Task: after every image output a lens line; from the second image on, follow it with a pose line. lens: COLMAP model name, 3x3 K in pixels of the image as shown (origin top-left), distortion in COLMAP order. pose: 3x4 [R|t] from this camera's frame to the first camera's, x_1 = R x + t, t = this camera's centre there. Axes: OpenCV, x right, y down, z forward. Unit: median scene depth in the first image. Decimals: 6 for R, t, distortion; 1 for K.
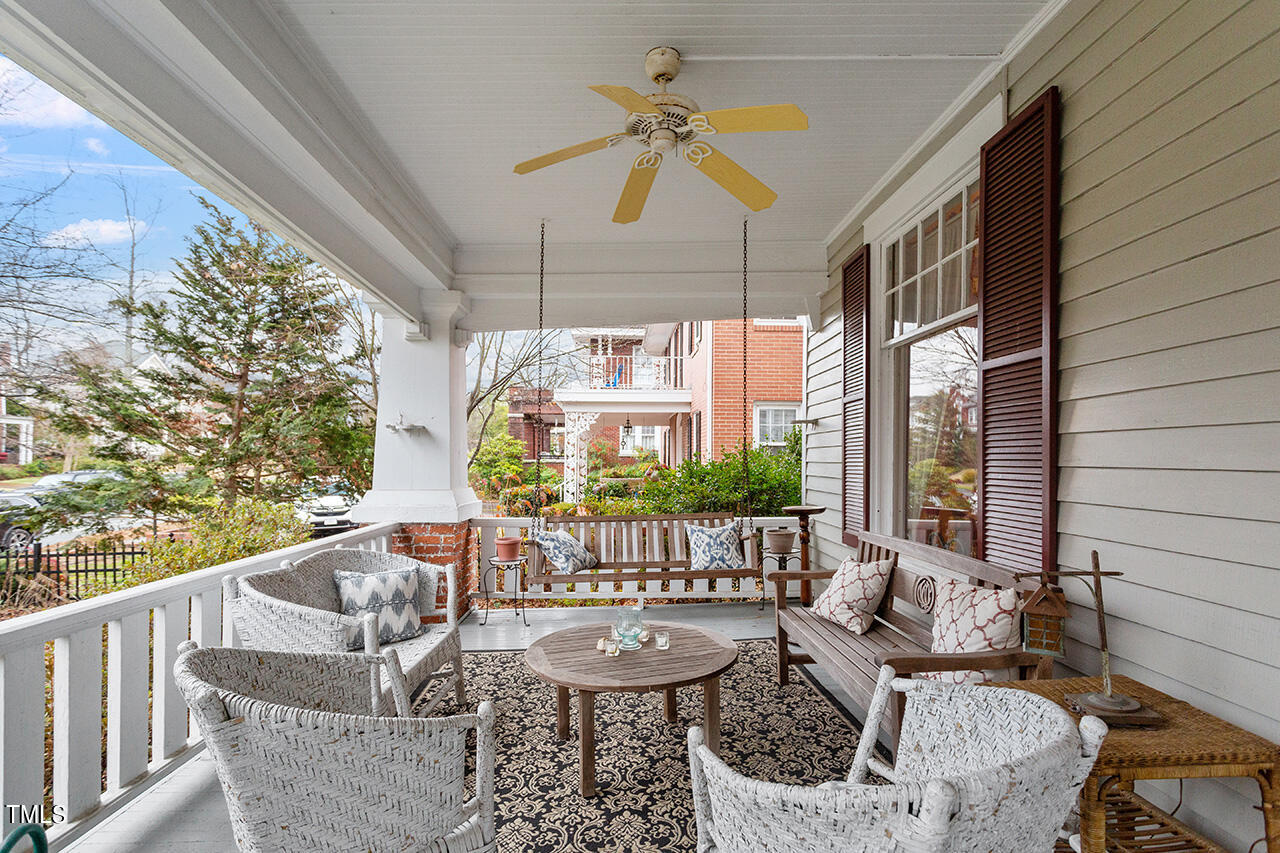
lens RADIAL K [[639.9, 0, 637.1], [0, 639.9, 462.8], [0, 0, 1]] dist [0.003804, 0.000583]
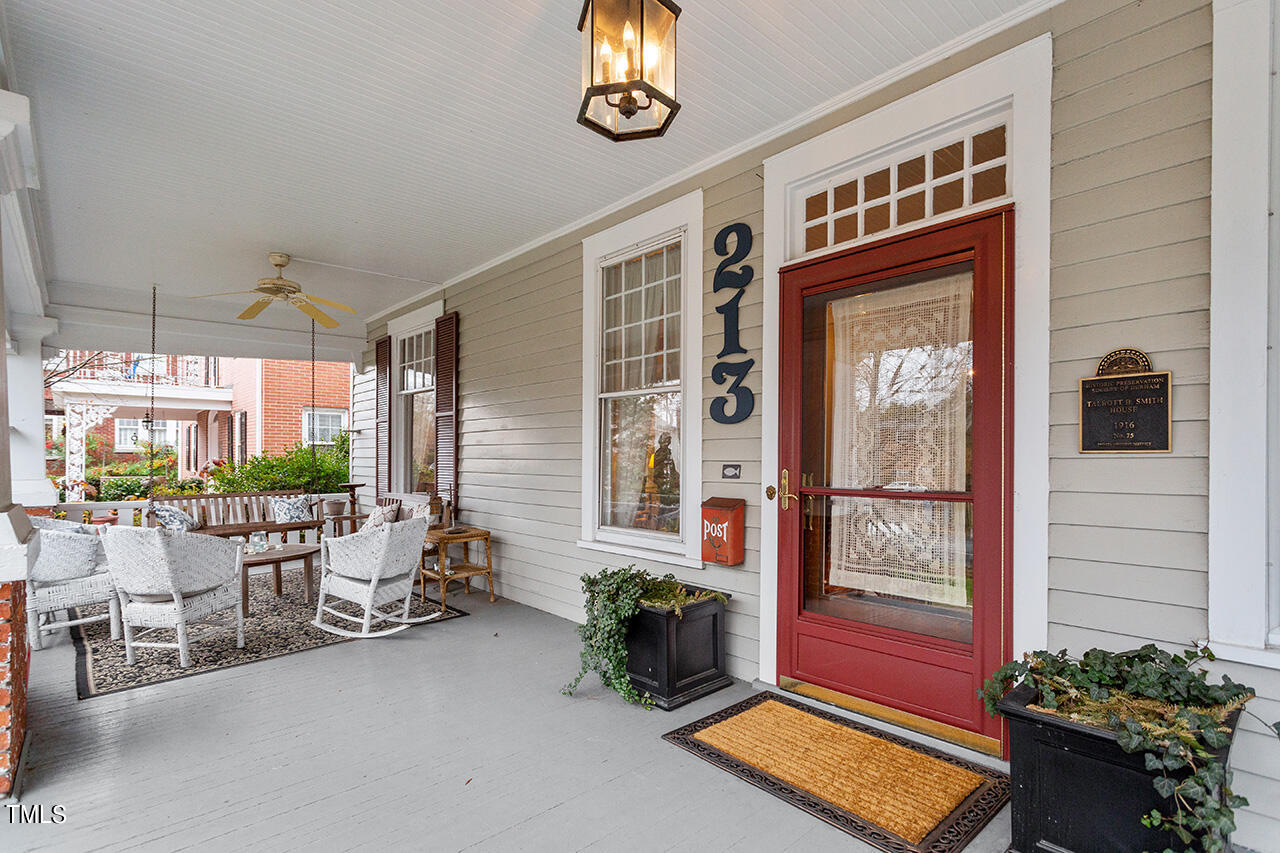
lens RADIAL K [[619.0, 0, 640.6], [0, 619.0, 460.1], [0, 0, 1]] dist [-0.000871, -0.000292]
pose [[0.764380, -0.002826, 0.644760, -0.188437], [0.002468, 0.999996, 0.001458, 0.005938], [-0.644762, 0.000476, 0.764383, -0.661621]]
